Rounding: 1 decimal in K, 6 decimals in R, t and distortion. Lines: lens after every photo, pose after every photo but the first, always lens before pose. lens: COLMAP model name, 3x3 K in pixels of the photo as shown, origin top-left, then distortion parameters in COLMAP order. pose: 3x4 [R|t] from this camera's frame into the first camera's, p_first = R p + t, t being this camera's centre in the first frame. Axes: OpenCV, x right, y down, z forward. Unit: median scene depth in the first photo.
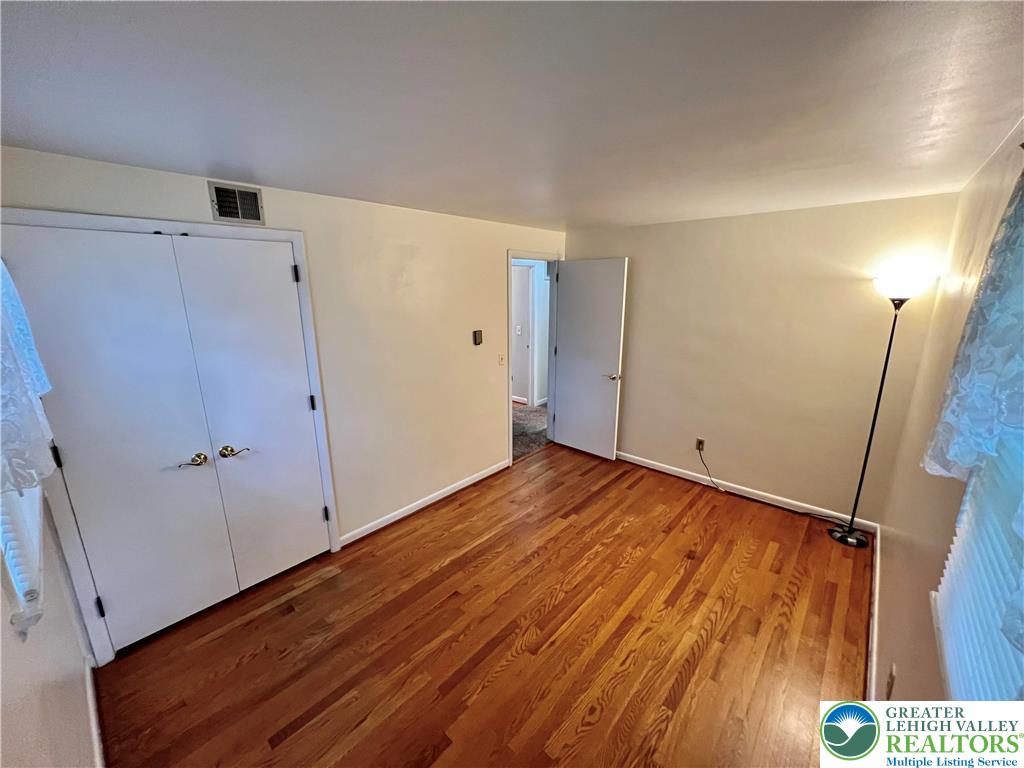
lens RADIAL K [[407.6, 0, 511.5], [0, 407.6, 384.9], [0, 0, 1]] dist [0.002320, -0.000005]
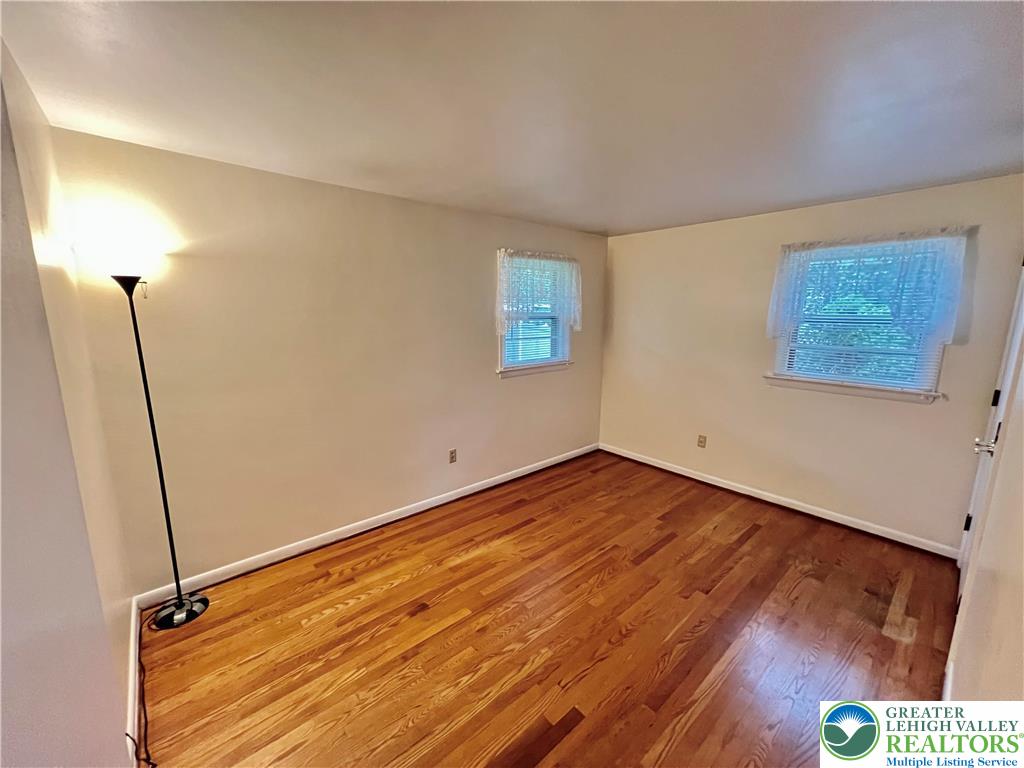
lens RADIAL K [[407.6, 0, 513.1], [0, 407.6, 385.1], [0, 0, 1]] dist [0.002320, -0.000005]
pose [[-0.992185, -0.025563, 0.122132, 0.198624], [0.026958, 0.911758, 0.409842, -0.317591], [-0.121832, 0.409931, -0.903943, 1.675360]]
